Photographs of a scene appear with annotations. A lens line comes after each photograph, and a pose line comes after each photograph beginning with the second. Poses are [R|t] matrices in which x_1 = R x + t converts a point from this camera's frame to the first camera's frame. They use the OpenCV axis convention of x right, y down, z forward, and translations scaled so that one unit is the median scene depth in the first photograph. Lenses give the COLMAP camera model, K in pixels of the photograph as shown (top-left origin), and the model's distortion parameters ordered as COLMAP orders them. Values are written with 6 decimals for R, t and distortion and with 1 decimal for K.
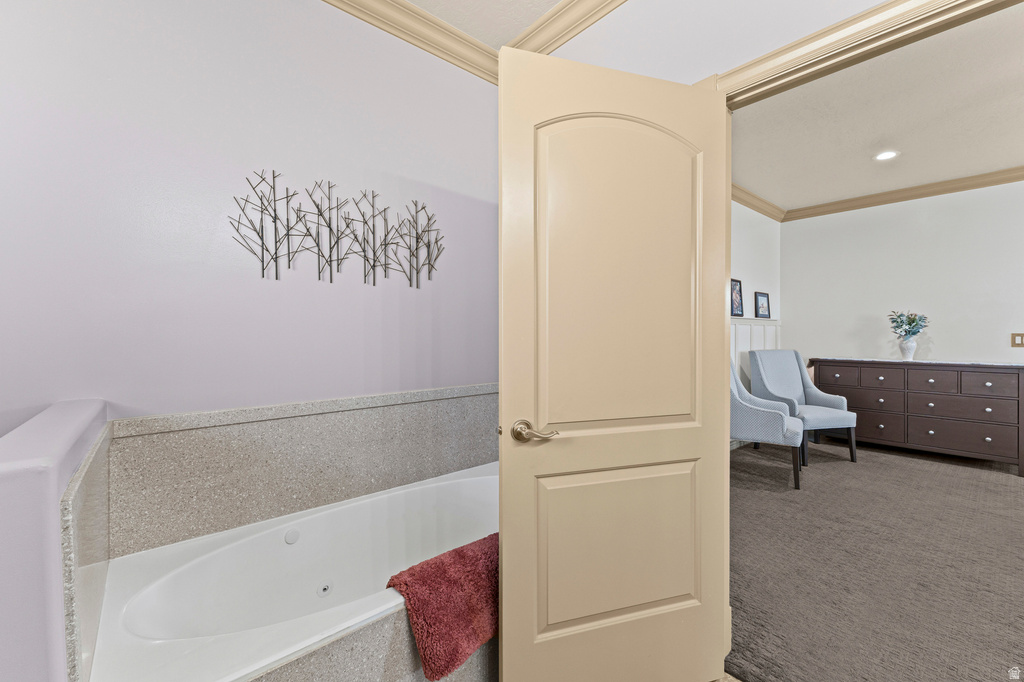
lens RADIAL K [[431.2, 0, 515.4], [0, 431.2, 340.6], [0, 0, 1]] dist [0.003933, 0.000051]
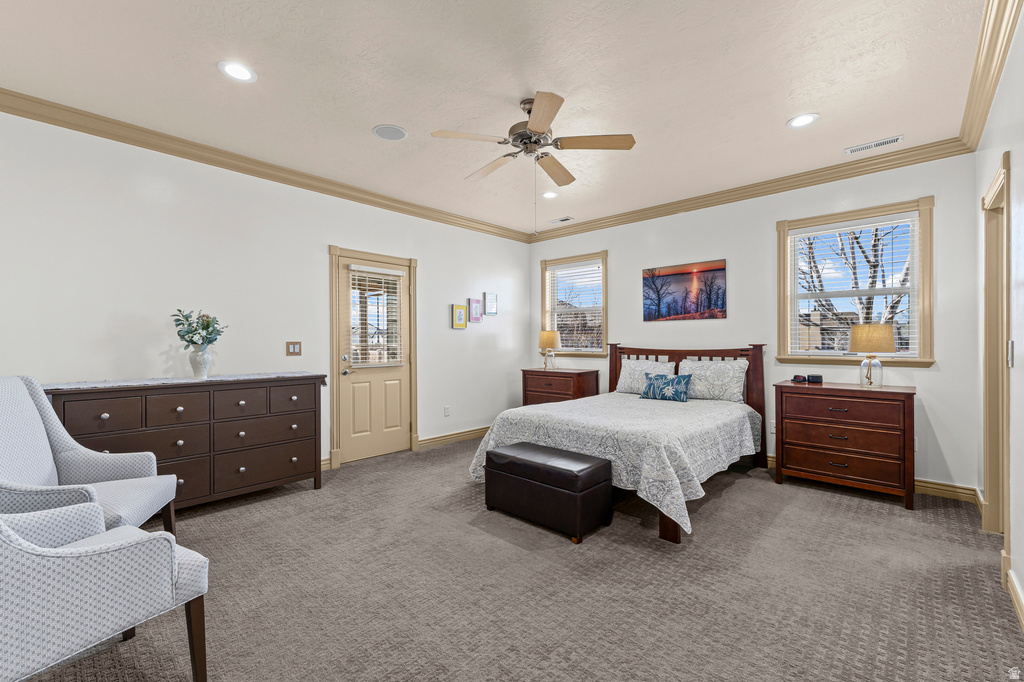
lens RADIAL K [[431.2, 0, 513.9], [0, 431.2, 343.6], [0, 0, 1]] dist [0.003933, 0.000051]
pose [[-0.109345, -0.002660, 0.994000, 0.135042], [0.015530, 0.999870, 0.004384, -0.008440], [-0.993883, 0.015916, -0.109290, 0.566184]]
